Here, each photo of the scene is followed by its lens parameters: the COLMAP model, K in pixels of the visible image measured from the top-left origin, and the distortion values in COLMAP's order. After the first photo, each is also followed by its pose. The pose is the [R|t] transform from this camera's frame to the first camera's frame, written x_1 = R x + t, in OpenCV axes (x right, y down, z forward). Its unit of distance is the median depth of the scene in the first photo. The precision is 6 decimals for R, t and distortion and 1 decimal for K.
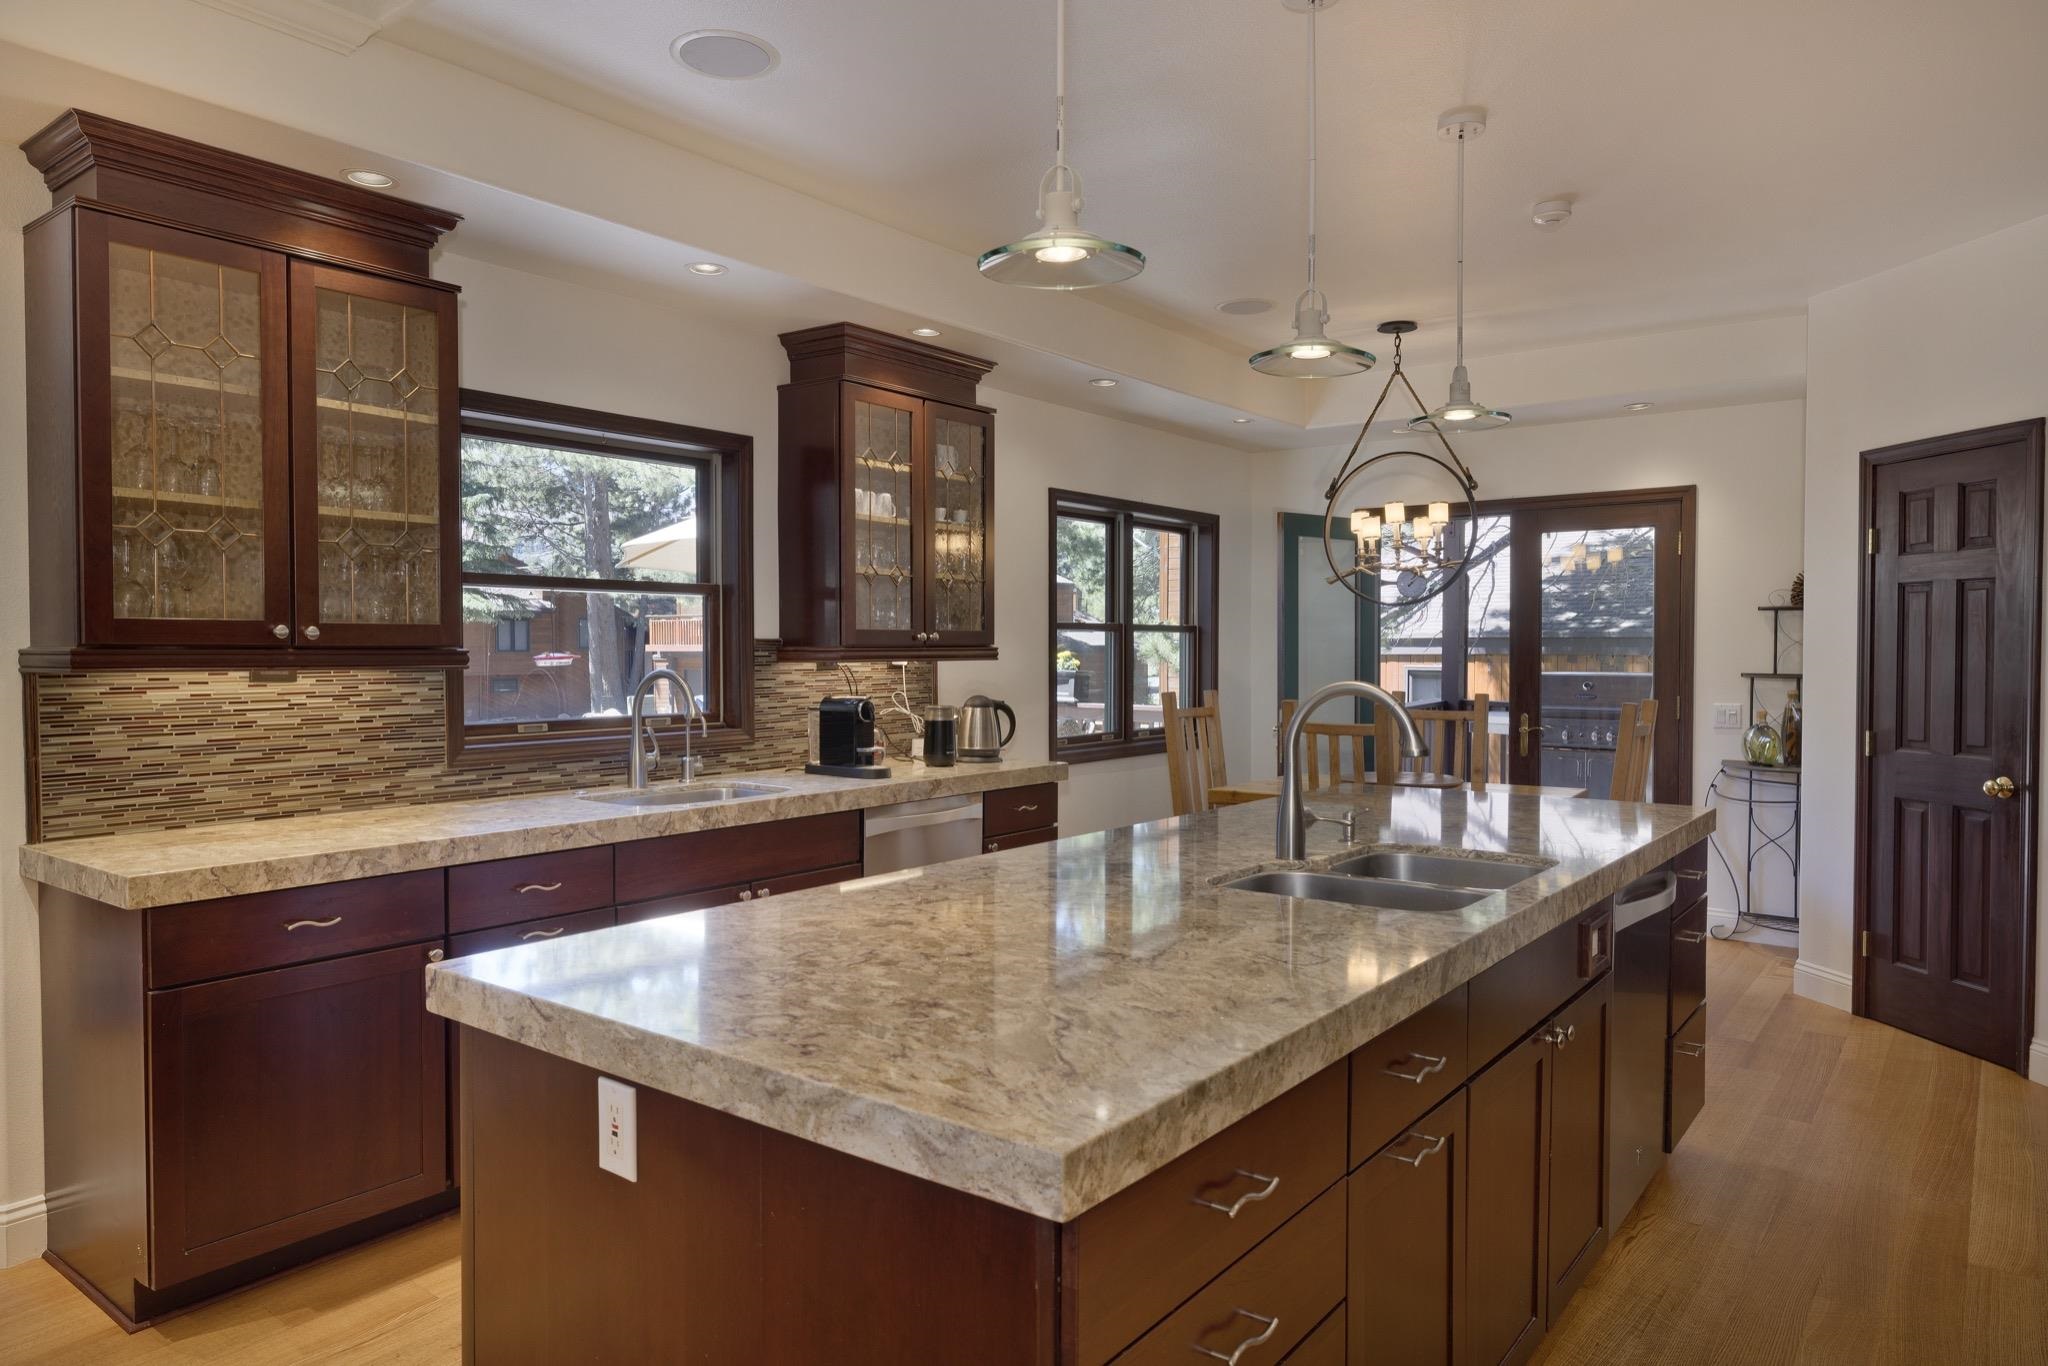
lens RADIAL K [[1292.5, 0, 1006.0], [0, 1292.5, 684.5], [0, 0, 1]] dist [0.001479, -0.004143]
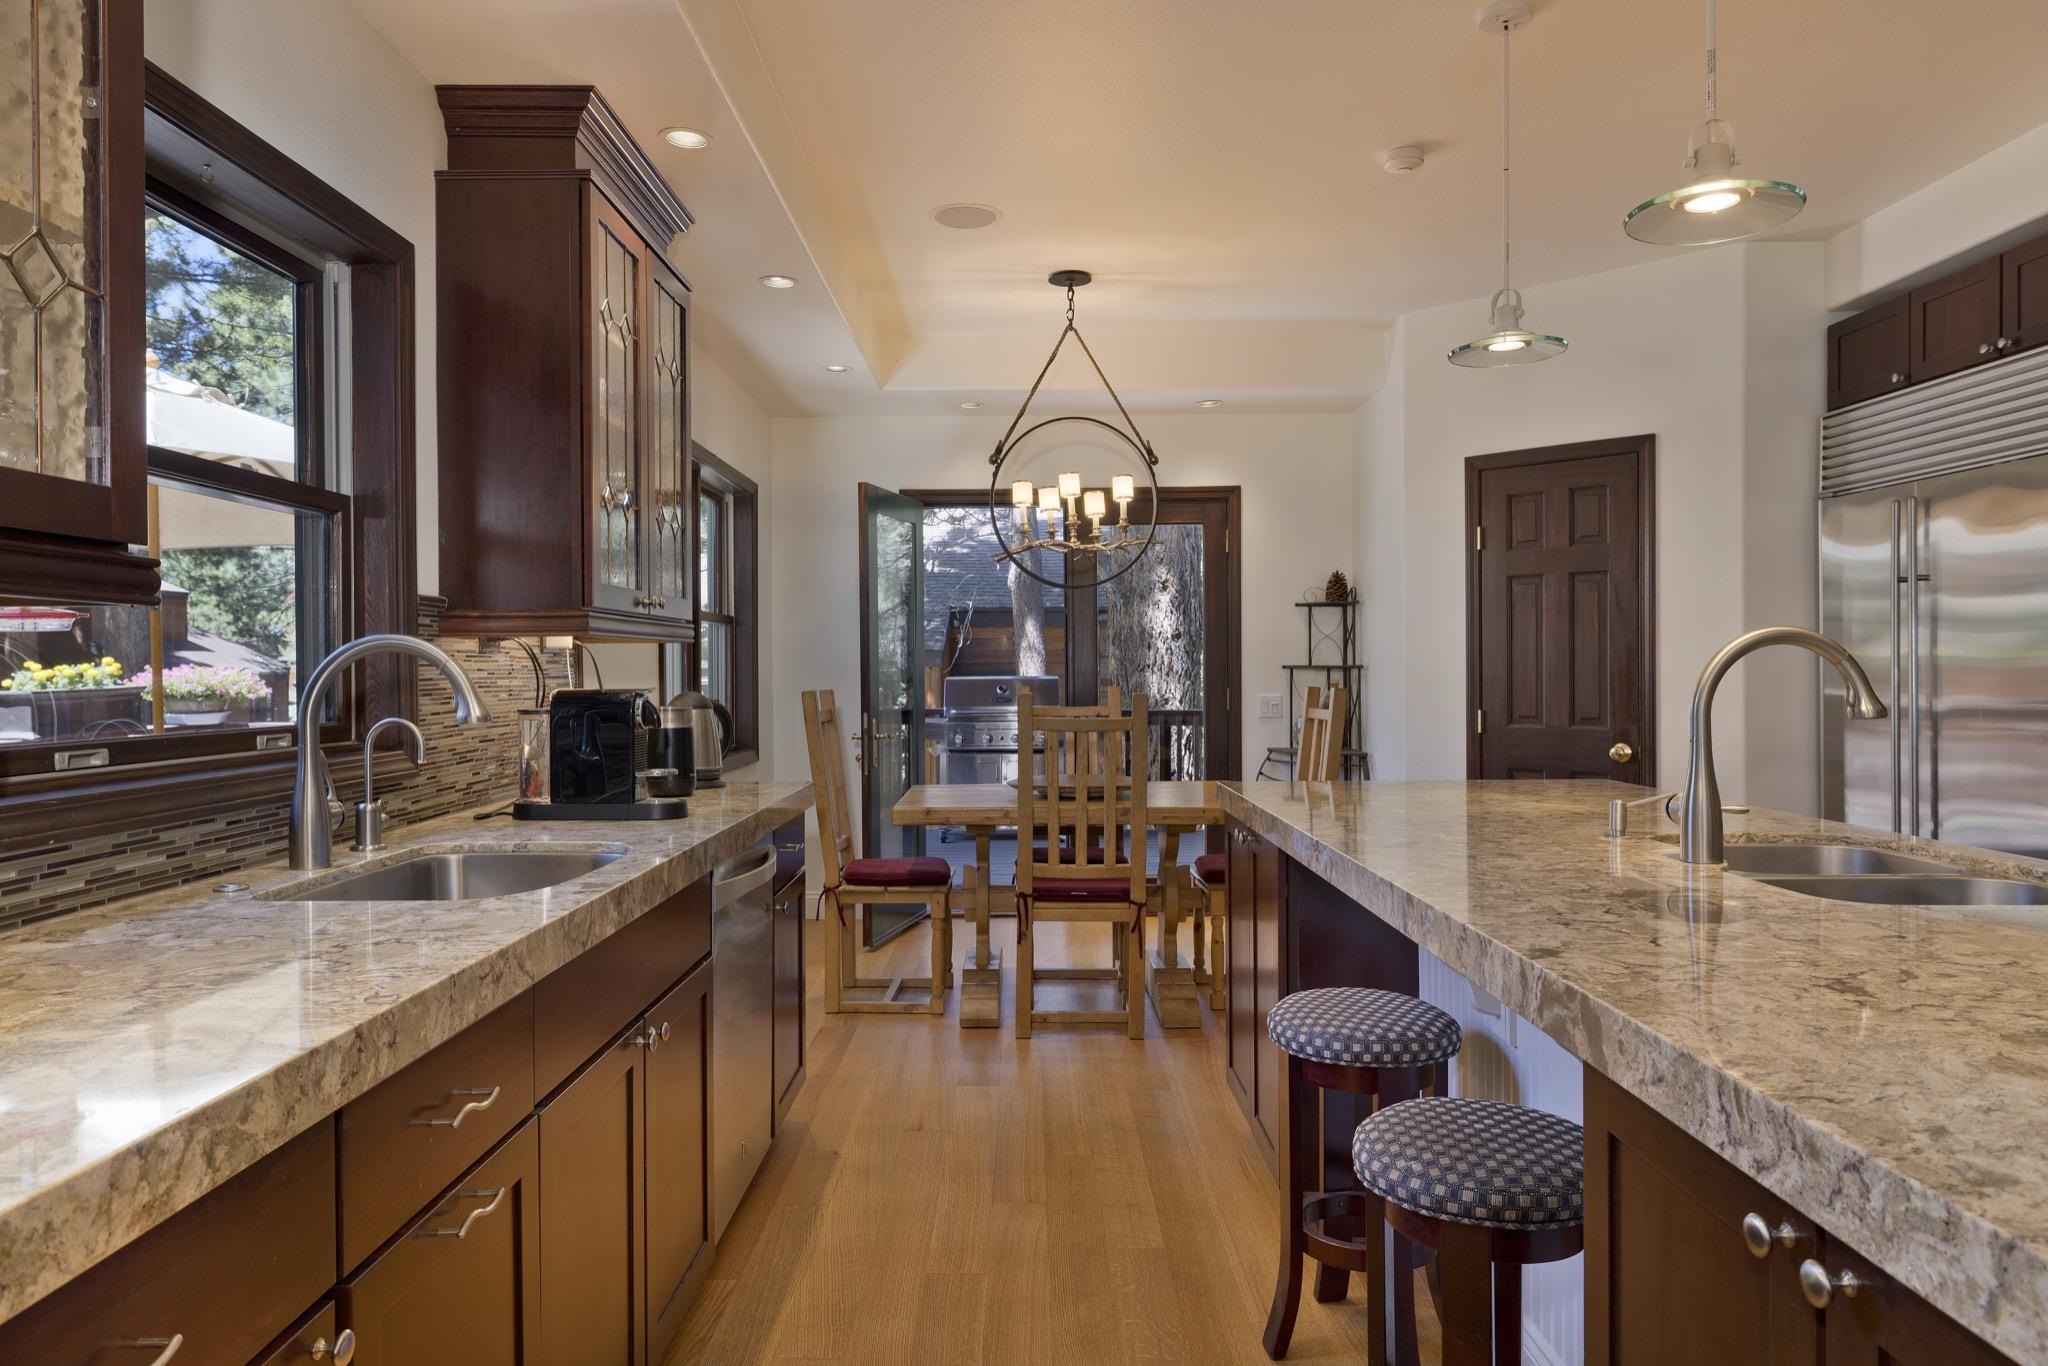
lens RADIAL K [[1292.5, 0, 1007.9], [0, 1292.5, 674.1], [0, 0, 1]] dist [0.001479, -0.004143]
pose [[0.793717, -0.007092, 0.608245, -0.443874], [0.023680, 0.999534, -0.019246, 0.023573], [-0.607826, 0.029679, 0.793516, 0.505124]]
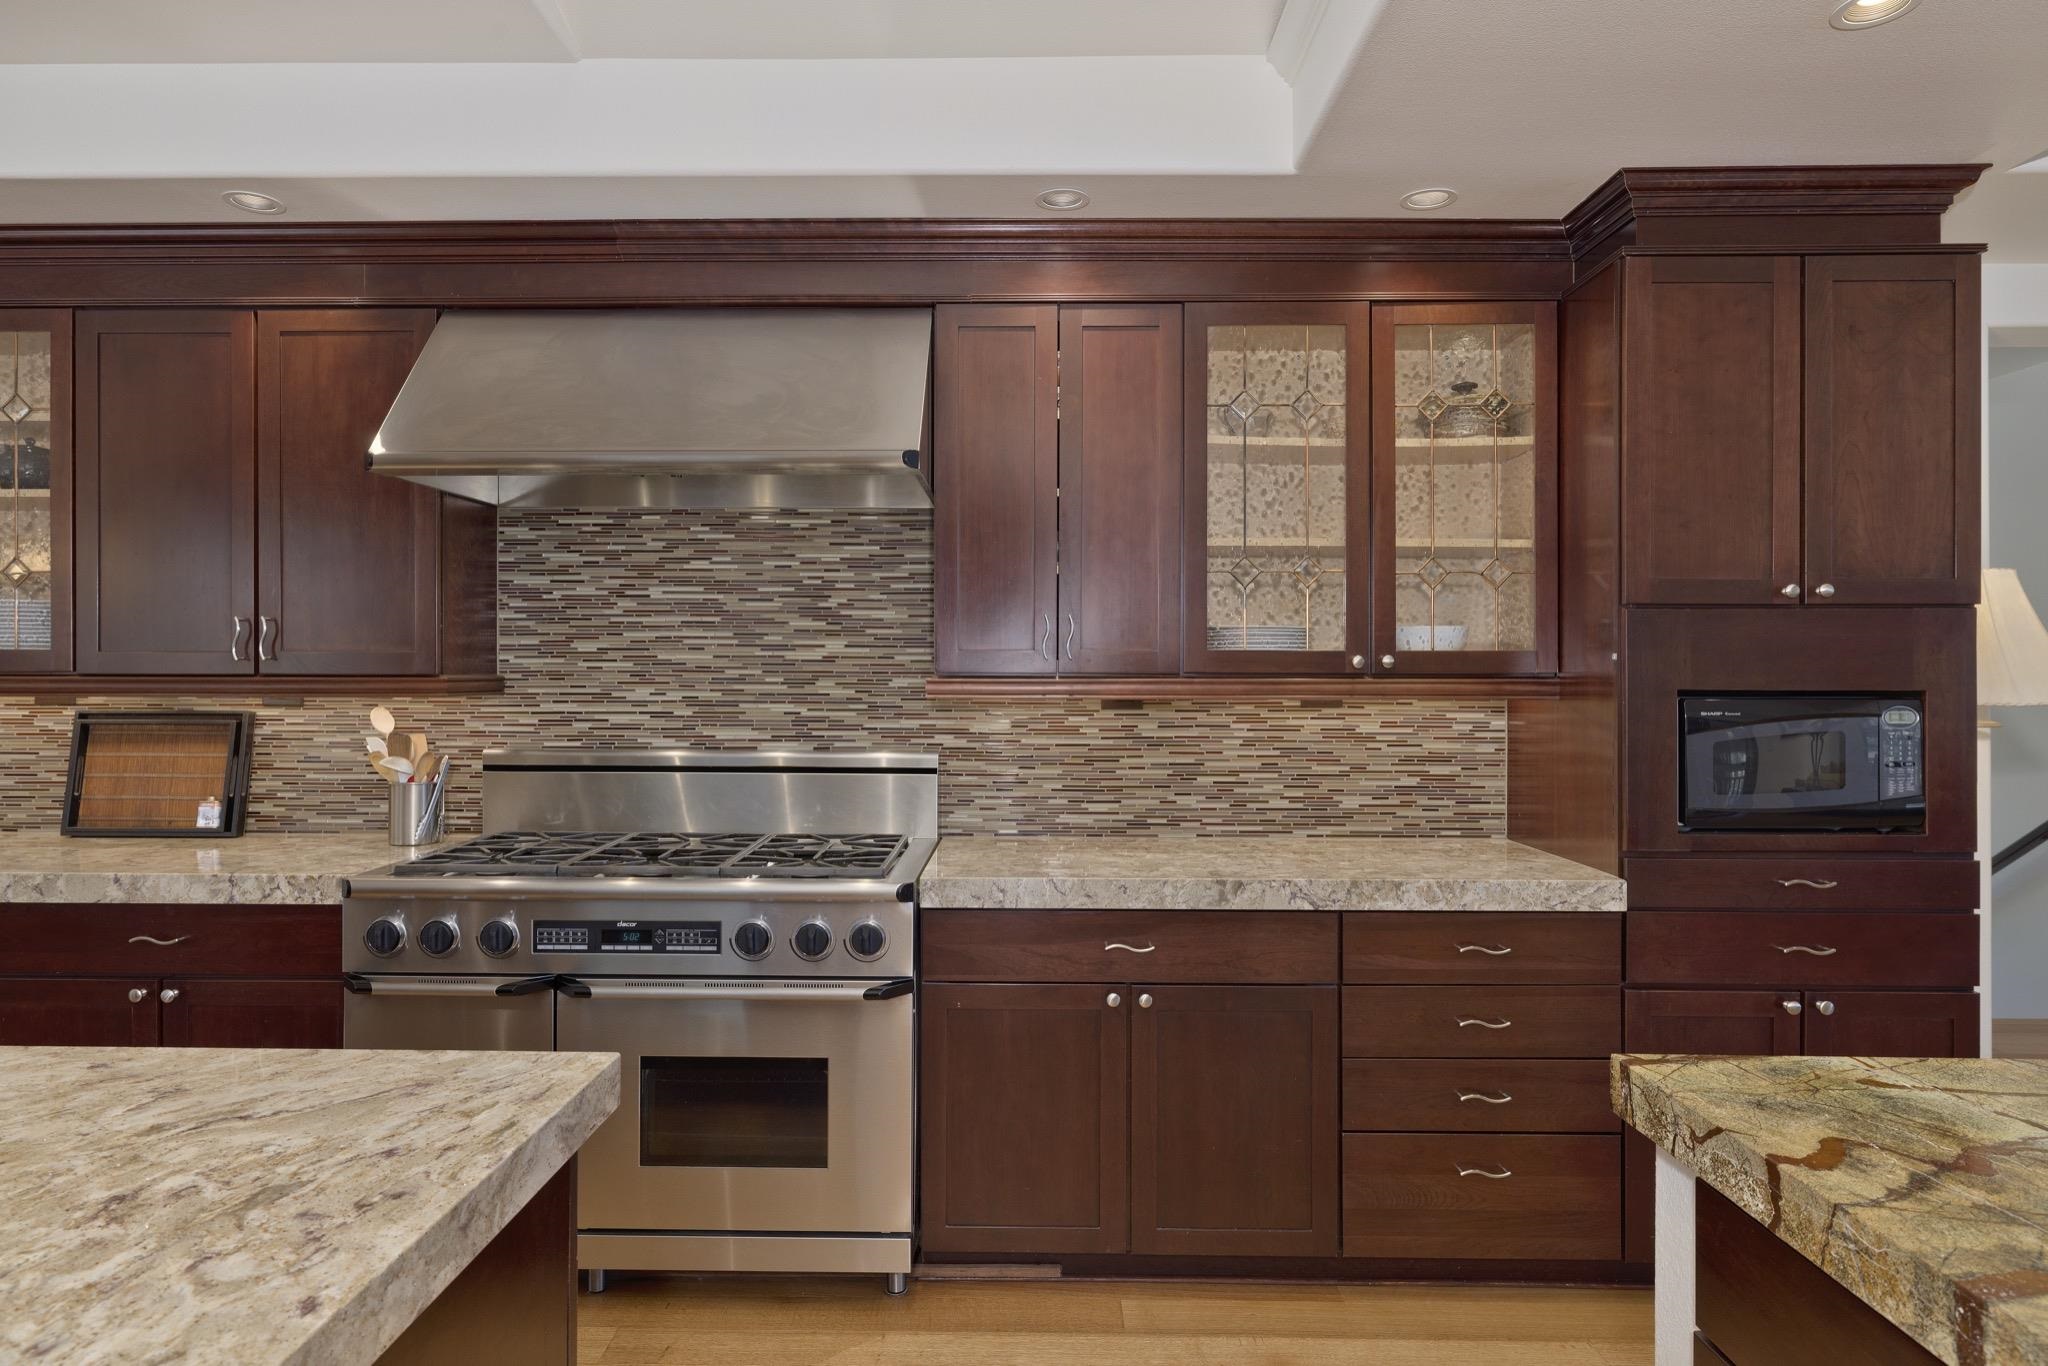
lens RADIAL K [[1168.2, 0, 1016.5], [0, 1168.2, 680.9], [0, 0, 1]] dist [0.001499, -0.001375]
pose [[-0.604834, -0.003951, 0.796341, -0.378007], [0.020747, 0.999570, 0.020717, -0.012495], [-0.796081, 0.029052, -0.604492, 0.450949]]
